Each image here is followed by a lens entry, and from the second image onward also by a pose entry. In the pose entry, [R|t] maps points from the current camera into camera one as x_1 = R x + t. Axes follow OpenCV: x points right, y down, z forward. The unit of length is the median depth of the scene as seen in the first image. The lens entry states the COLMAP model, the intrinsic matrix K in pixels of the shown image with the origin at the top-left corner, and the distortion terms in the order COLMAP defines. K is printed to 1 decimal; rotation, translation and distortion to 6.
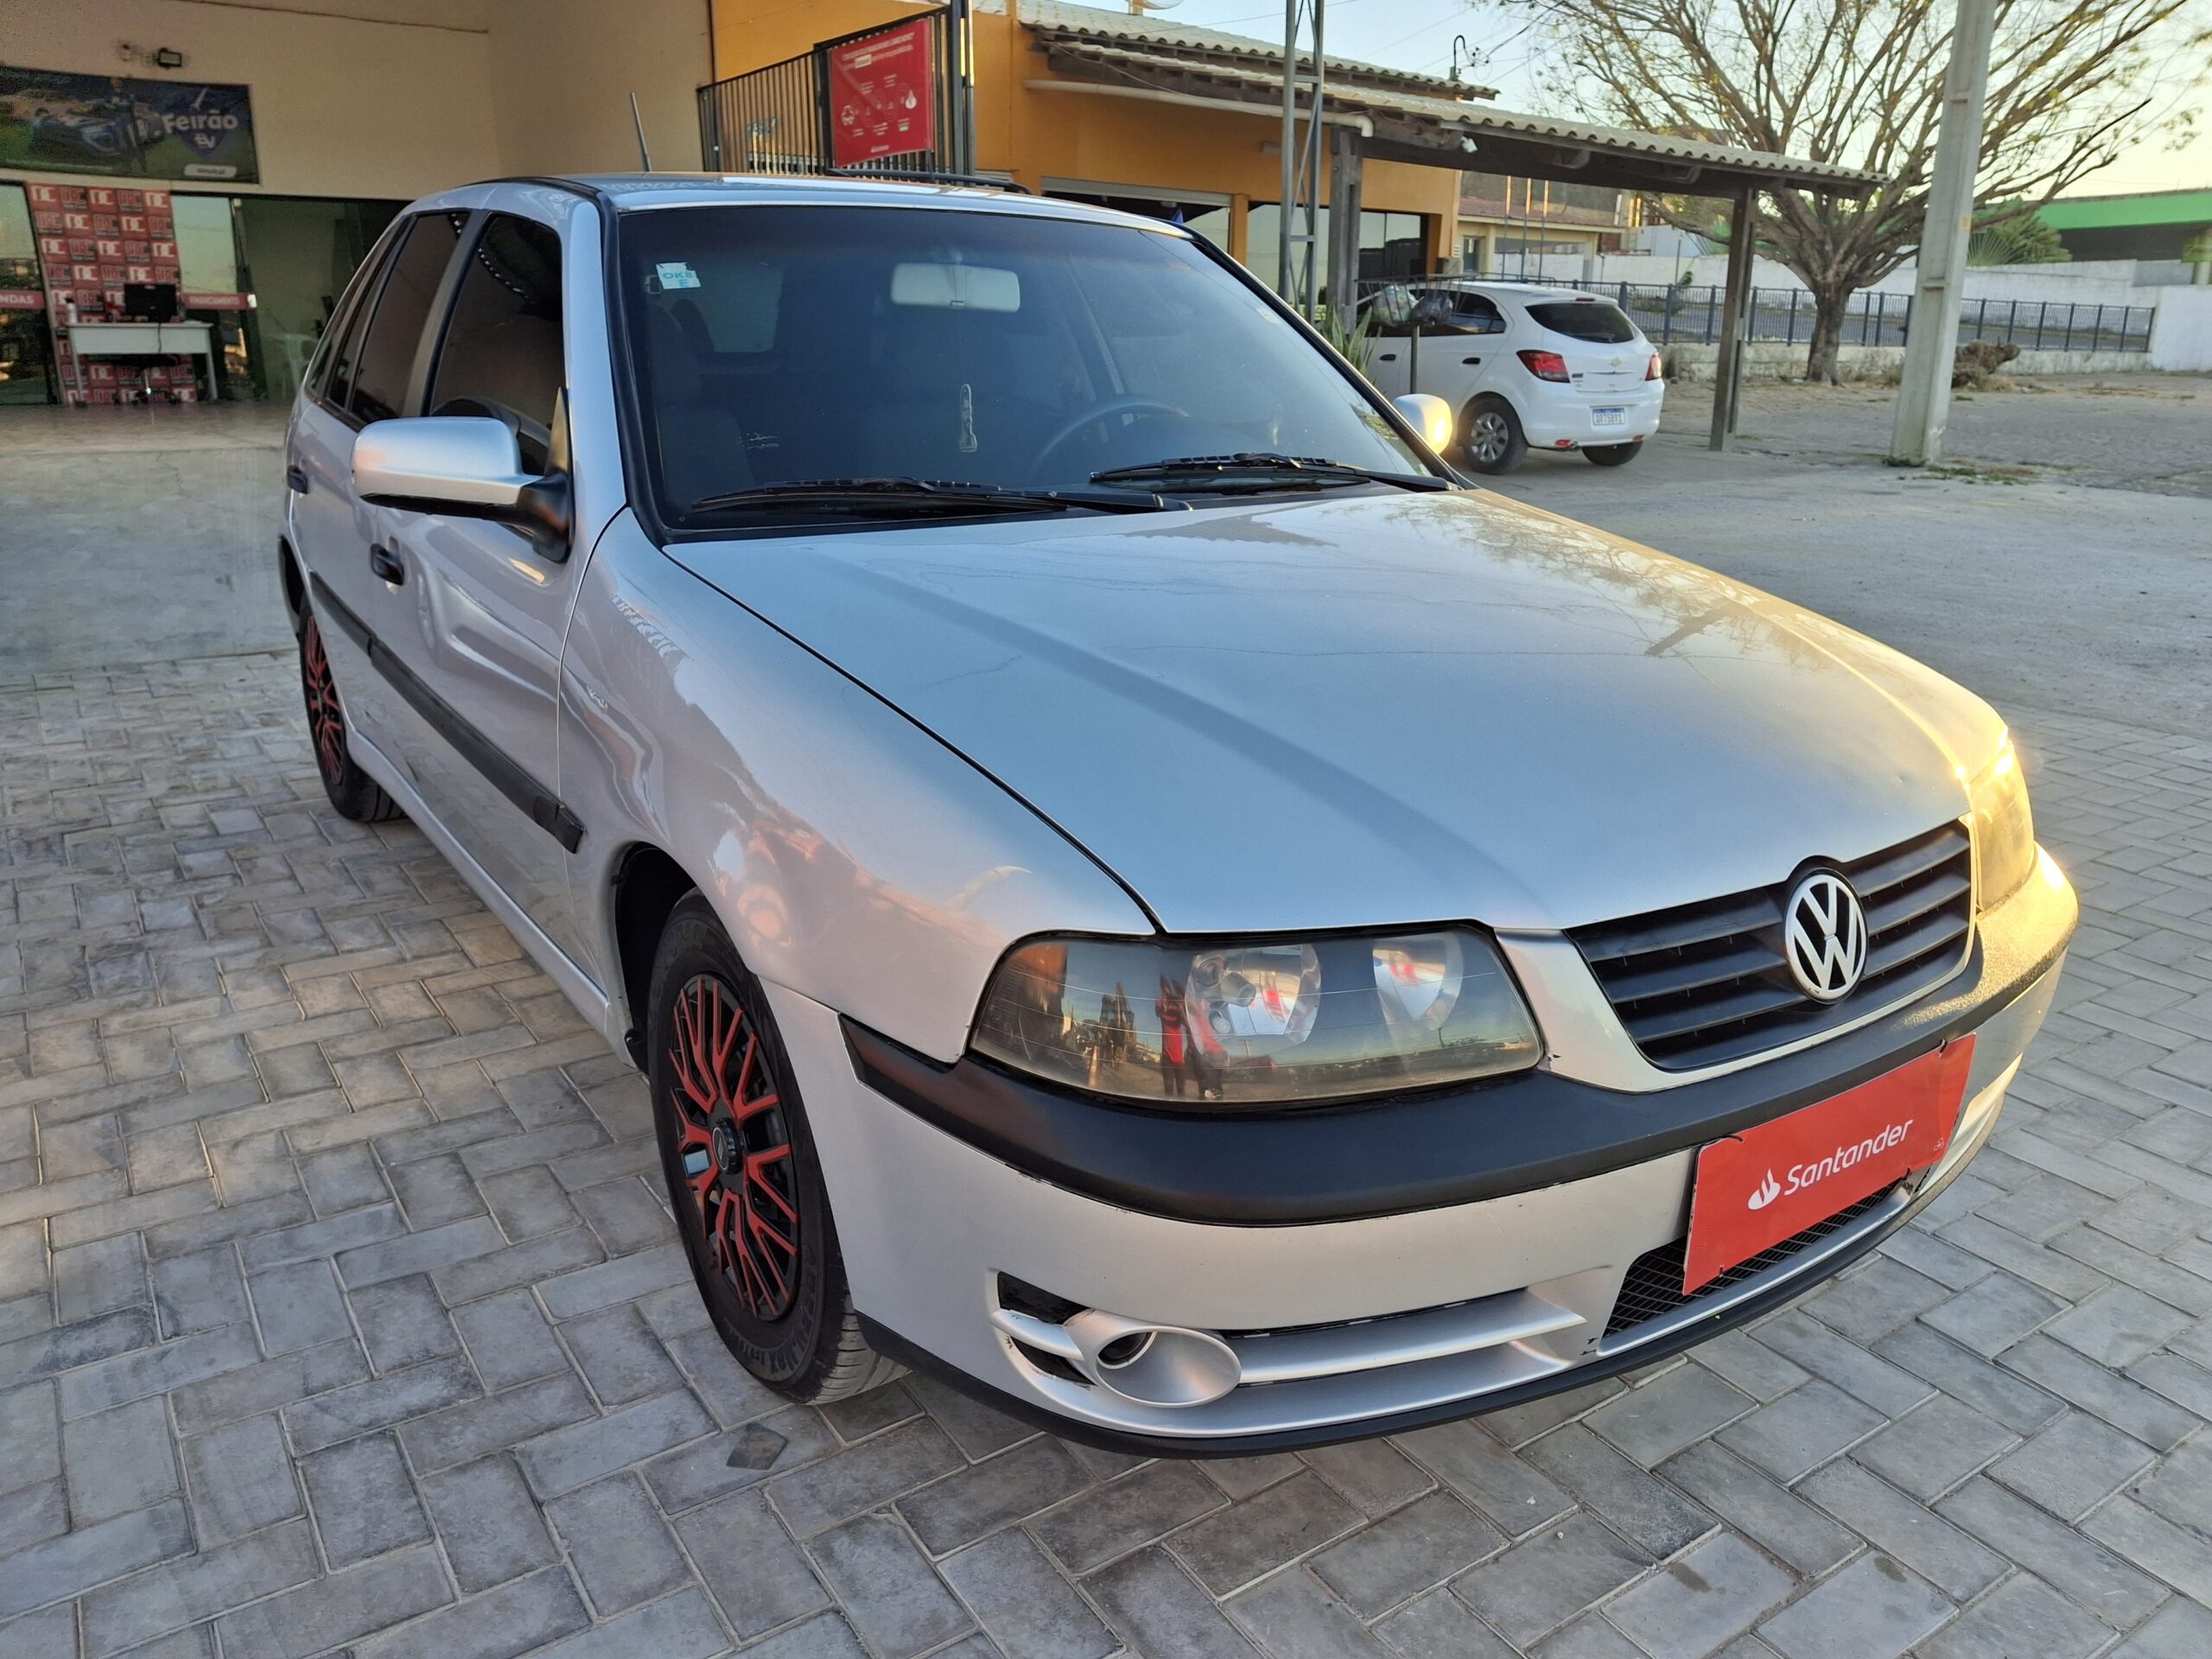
lens RADIAL K [[1661.0, 0, 1119.4], [0, 1661.0, 837.4], [0, 0, 1]] dist [-0.019238, 0.010579]
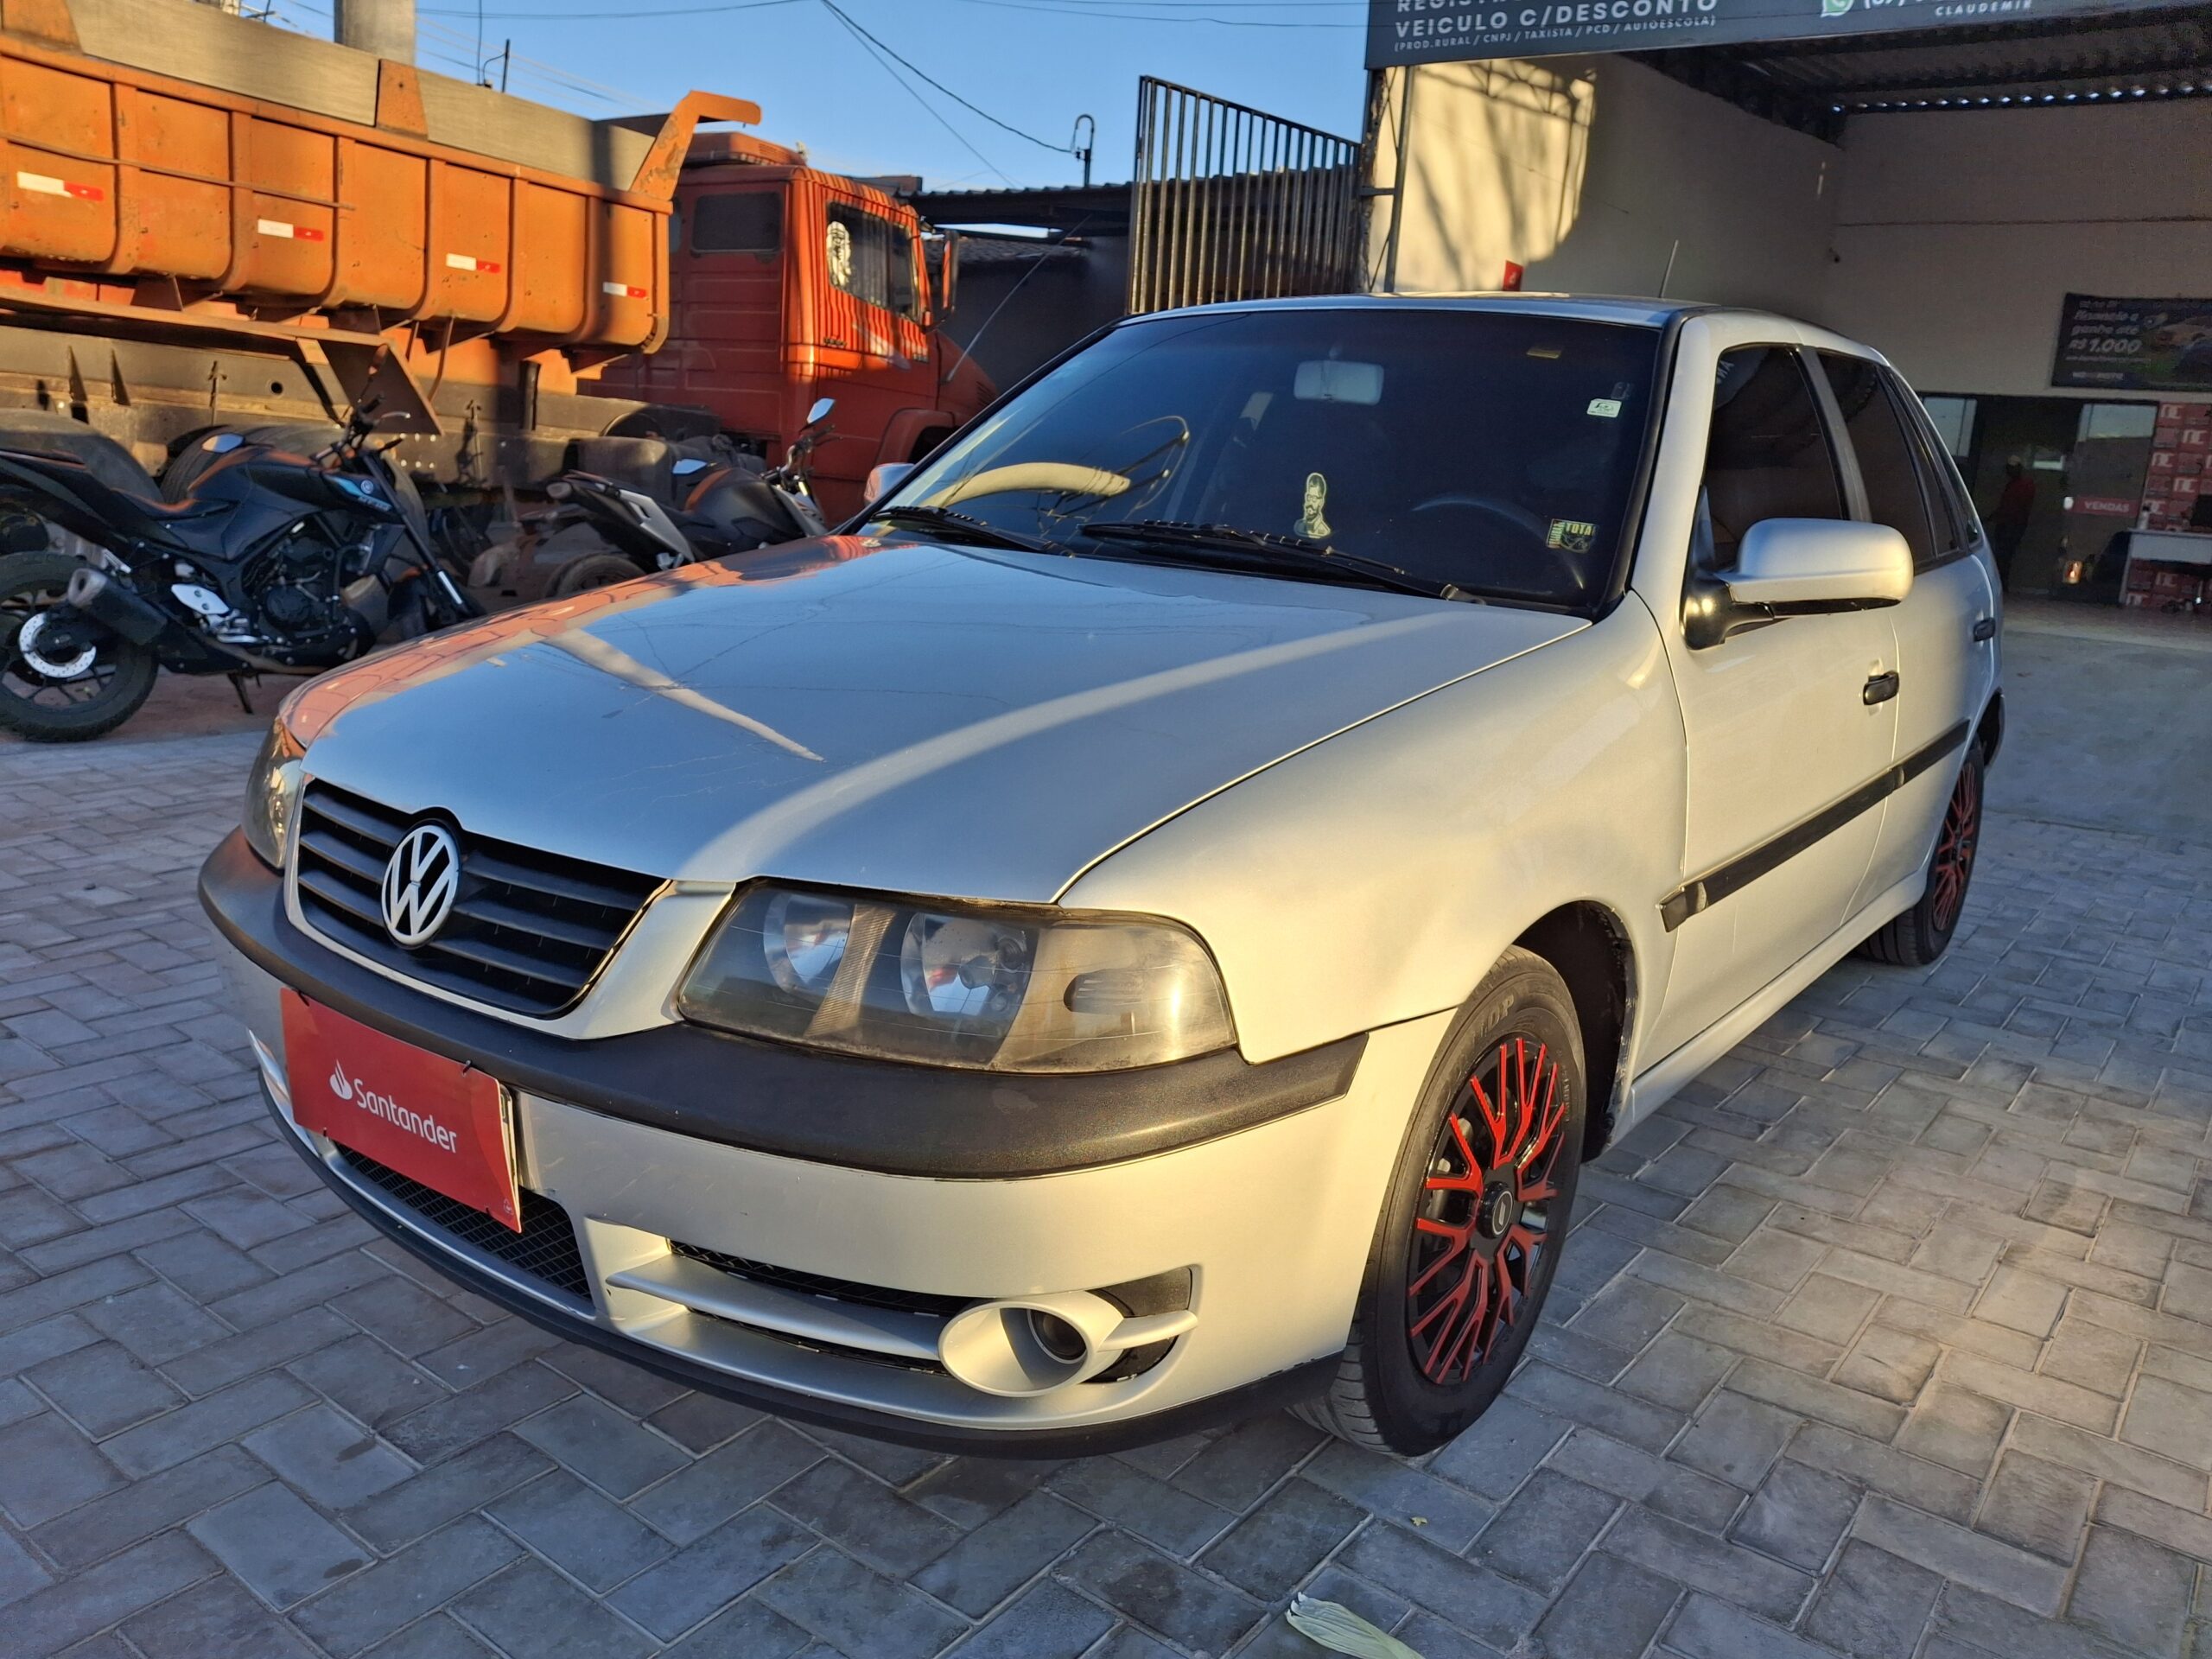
lens RADIAL K [[1637.0, 0, 1106.0], [0, 1637.0, 829.5], [0, 0, 1]] dist [0.068752, -0.132852]
pose [[0.313815, 0.221850, -0.923202, 0.731523], [-0.345502, 0.932343, 0.106604, -0.109989], [0.884391, 0.285515, 0.369233, 0.481889]]
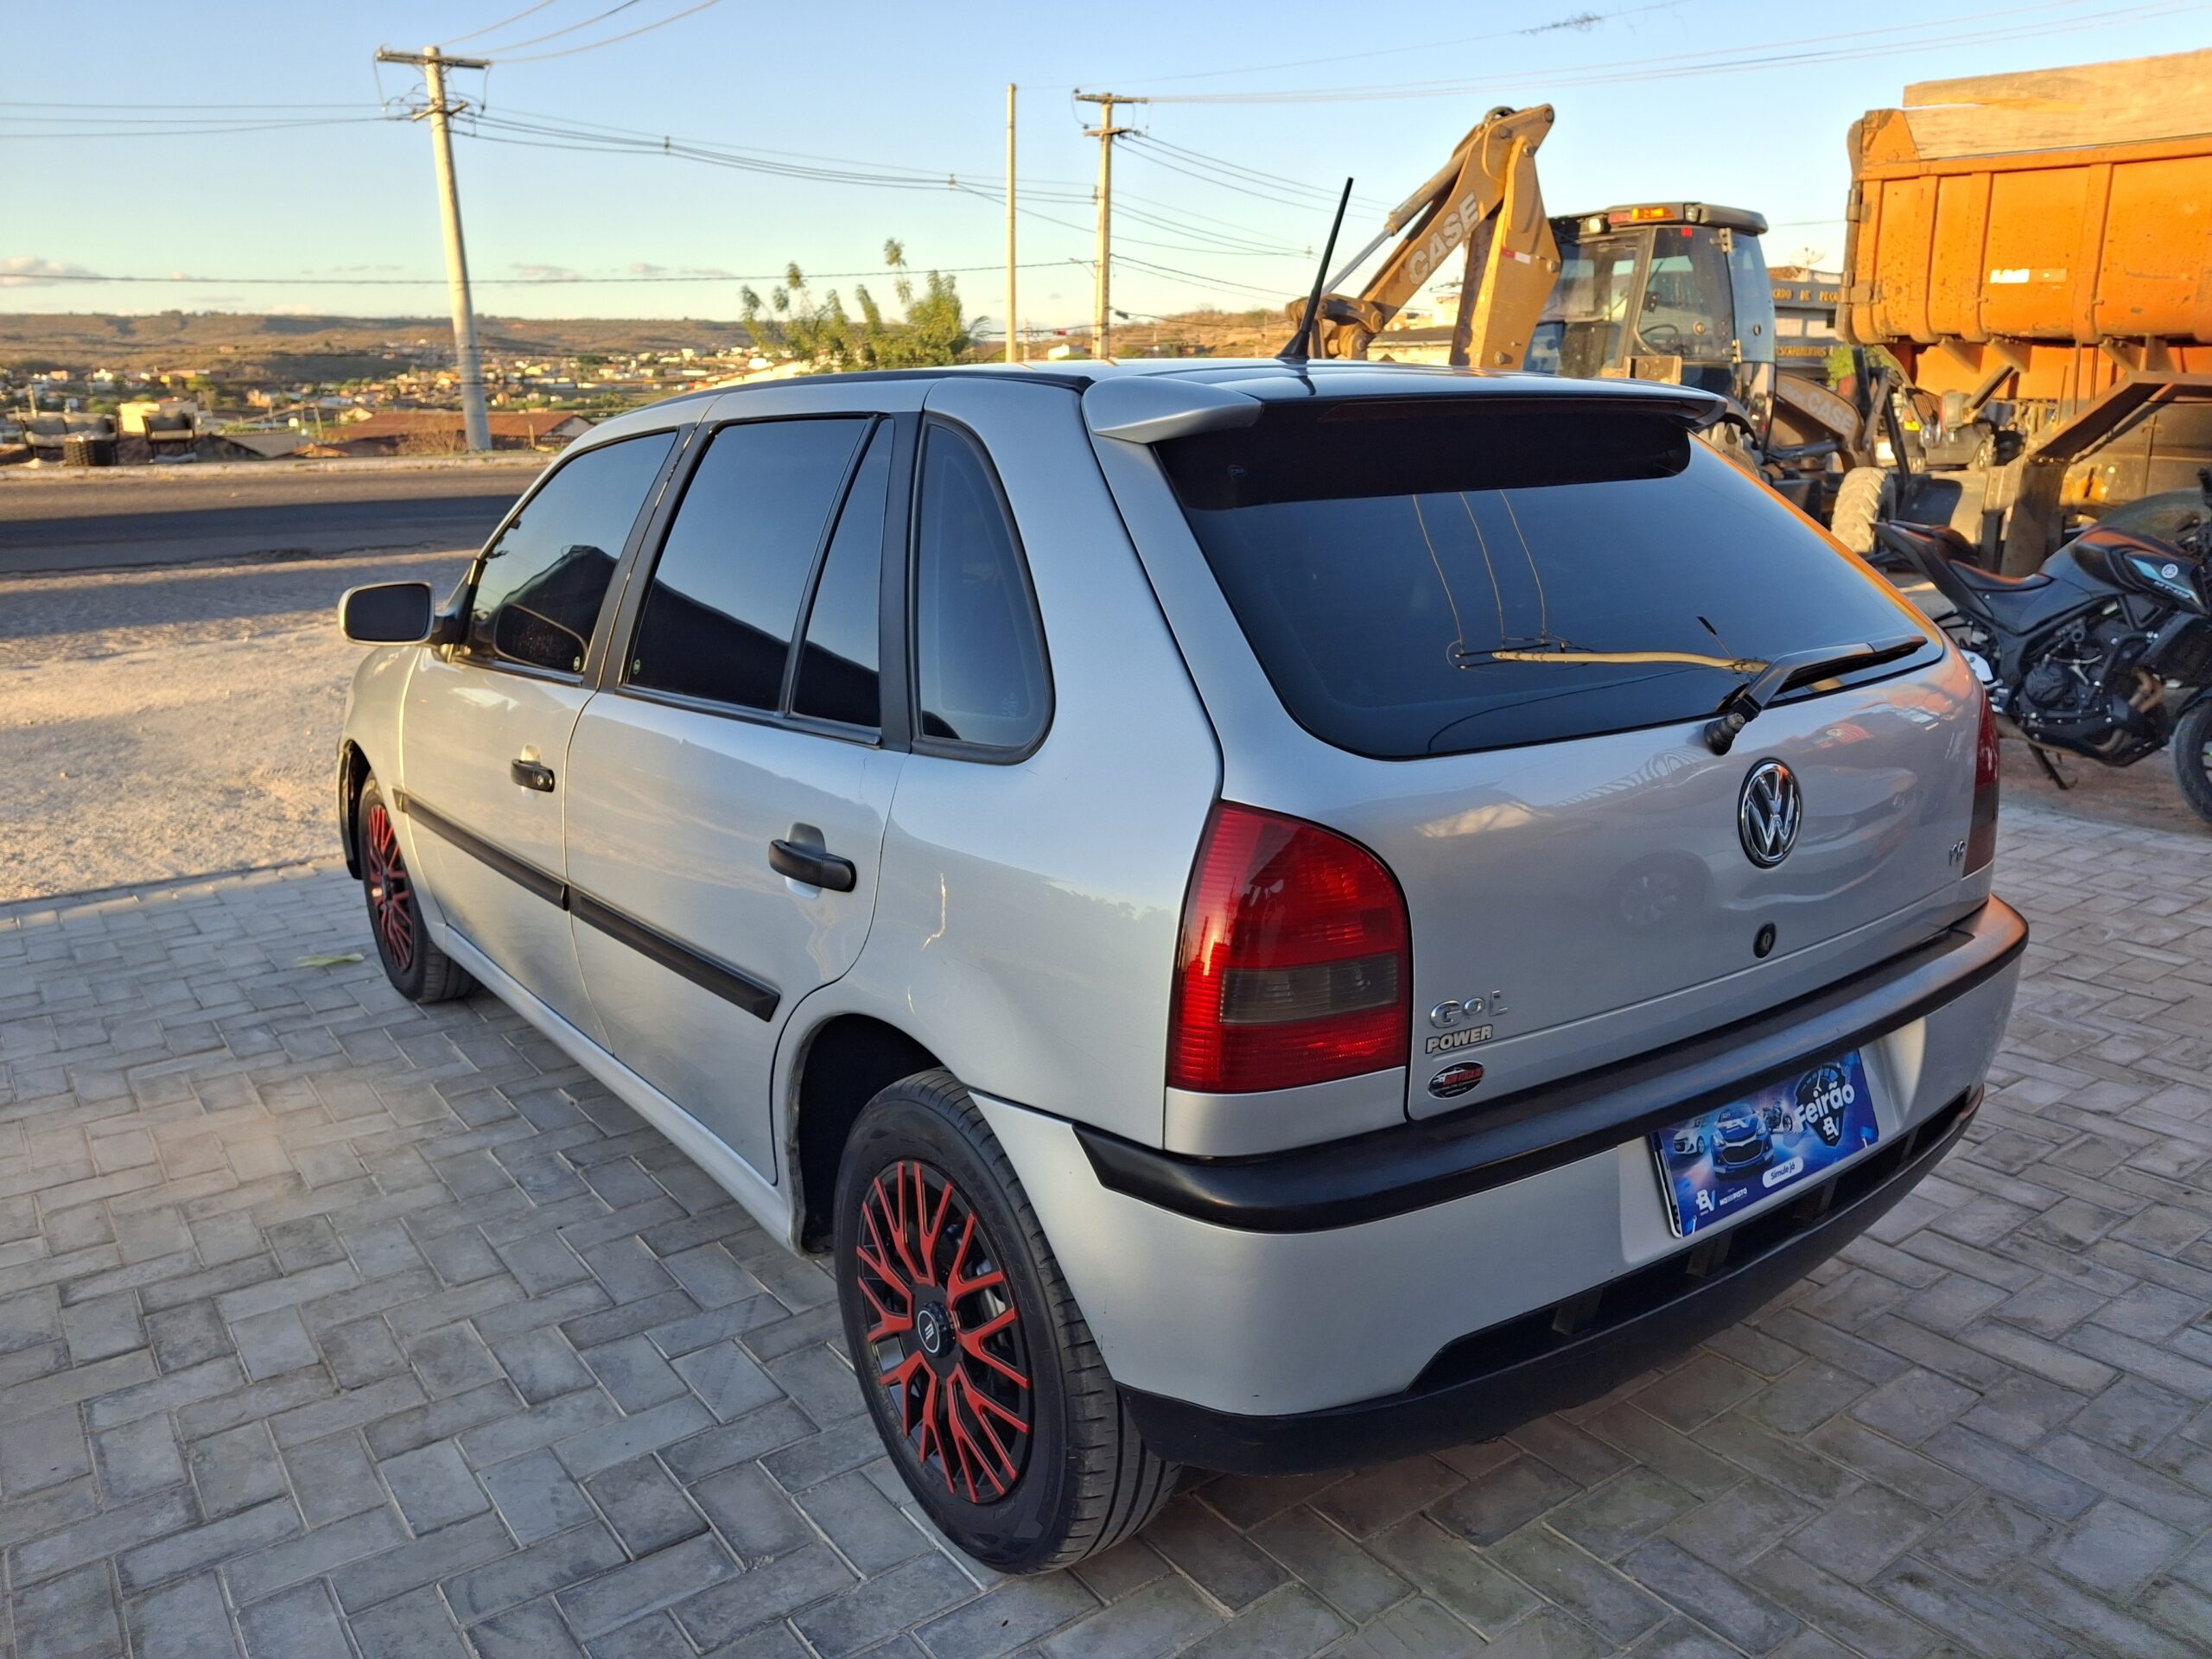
lens RADIAL K [[1661.0, 0, 1119.4], [0, 1661.0, 837.4], [0, 0, 1]] dist [-0.019238, 0.010579]
pose [[-0.999145, 0.013267, -0.039152, -0.231683], [-0.009615, 0.846551, 0.532221, -0.662455], [0.040205, 0.532143, -0.845700, 1.902984]]
